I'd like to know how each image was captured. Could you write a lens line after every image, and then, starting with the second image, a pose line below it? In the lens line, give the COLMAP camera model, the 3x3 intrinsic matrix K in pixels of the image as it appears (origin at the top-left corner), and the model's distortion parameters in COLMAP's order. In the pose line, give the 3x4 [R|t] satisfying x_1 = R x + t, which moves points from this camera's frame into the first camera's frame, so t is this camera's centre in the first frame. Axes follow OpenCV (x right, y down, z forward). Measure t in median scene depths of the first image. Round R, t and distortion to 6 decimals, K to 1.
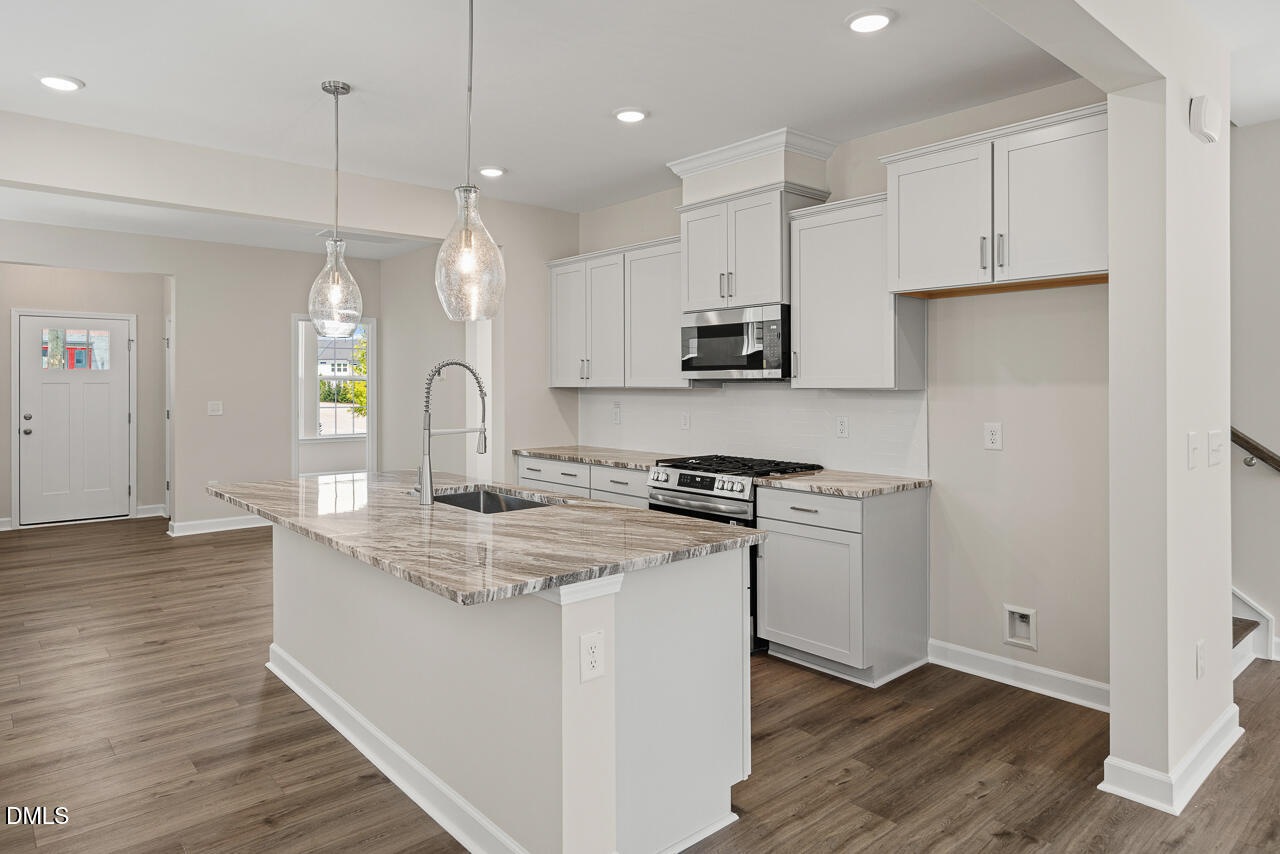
lens RADIAL K [[768.8, 0, 613.7], [0, 768.8, 384.2], [0, 0, 1]] dist [-0.002594, -0.000838]
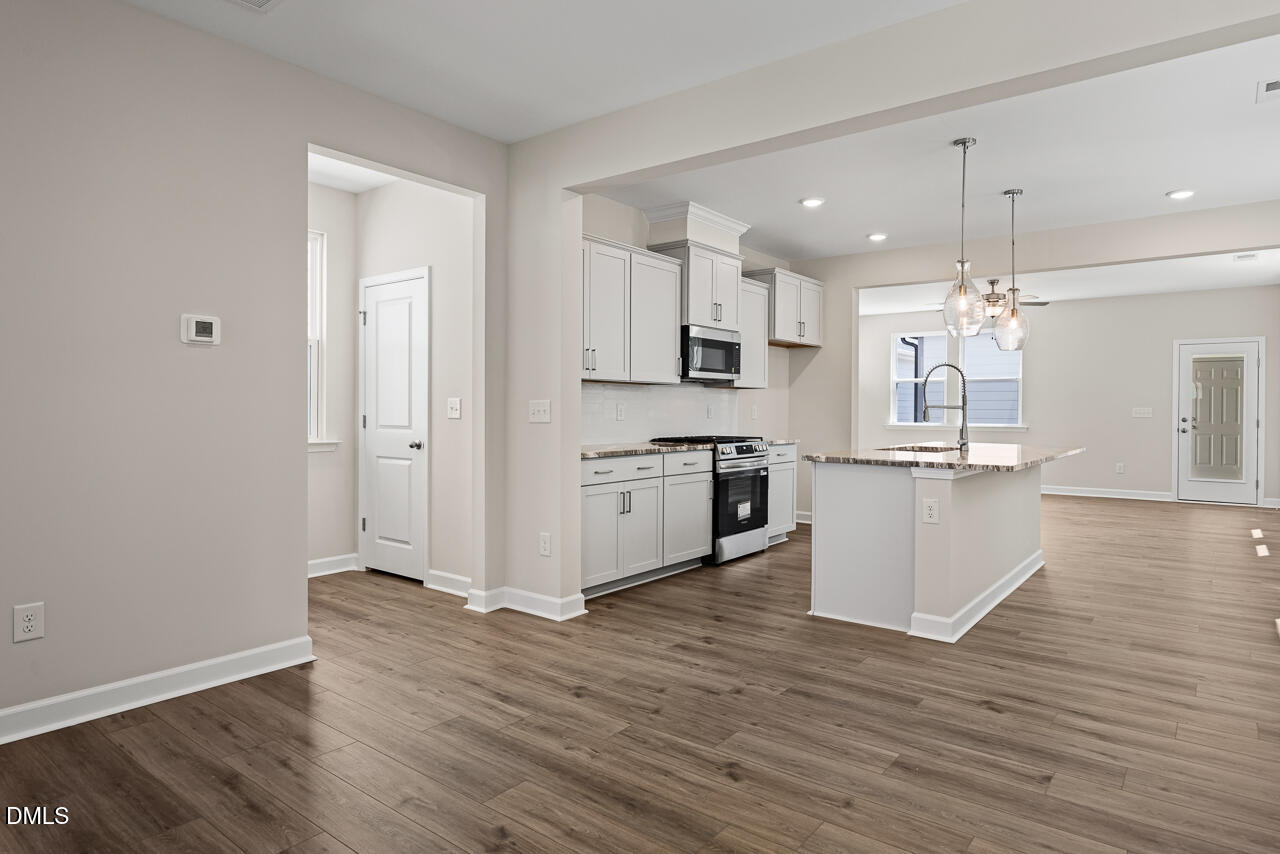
lens RADIAL K [[730.7, 0, 667.8], [0, 730.7, 416.8], [0, 0, 1]] dist [-0.001150, -0.002011]
pose [[-0.217810, -0.010724, 0.975932, -1.160120], [-0.004638, 0.999940, 0.009953, 0.050941], [-0.975980, -0.002358, -0.217846, 1.397590]]
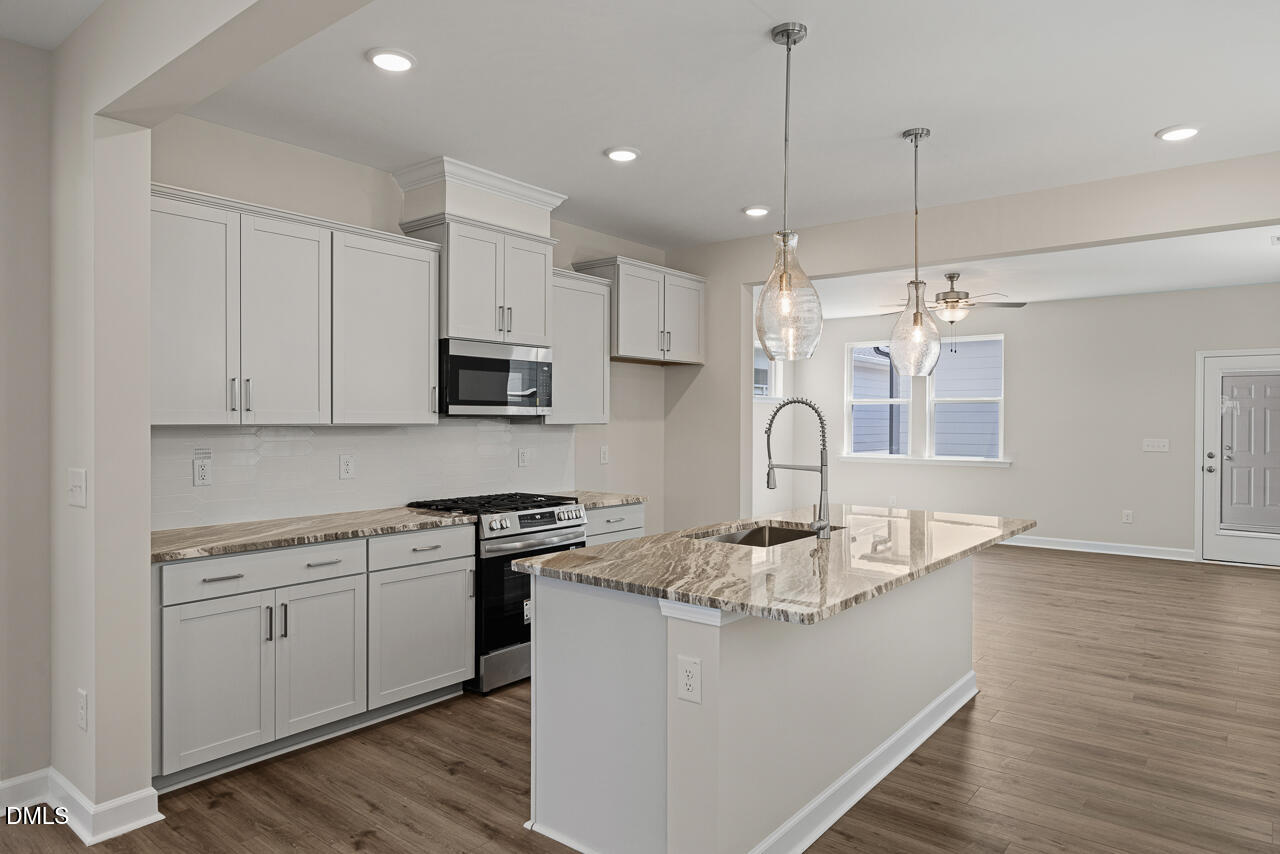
lens RADIAL K [[783.8, 0, 646.3], [0, 783.8, 426.2], [0, 0, 1]] dist [-0.003207, -0.000607]
pose [[-0.190495, -0.007375, 0.981660, -0.878772], [-0.003447, 0.999971, 0.006843, -0.000135], [-0.981682, -0.002080, -0.190515, 1.025650]]
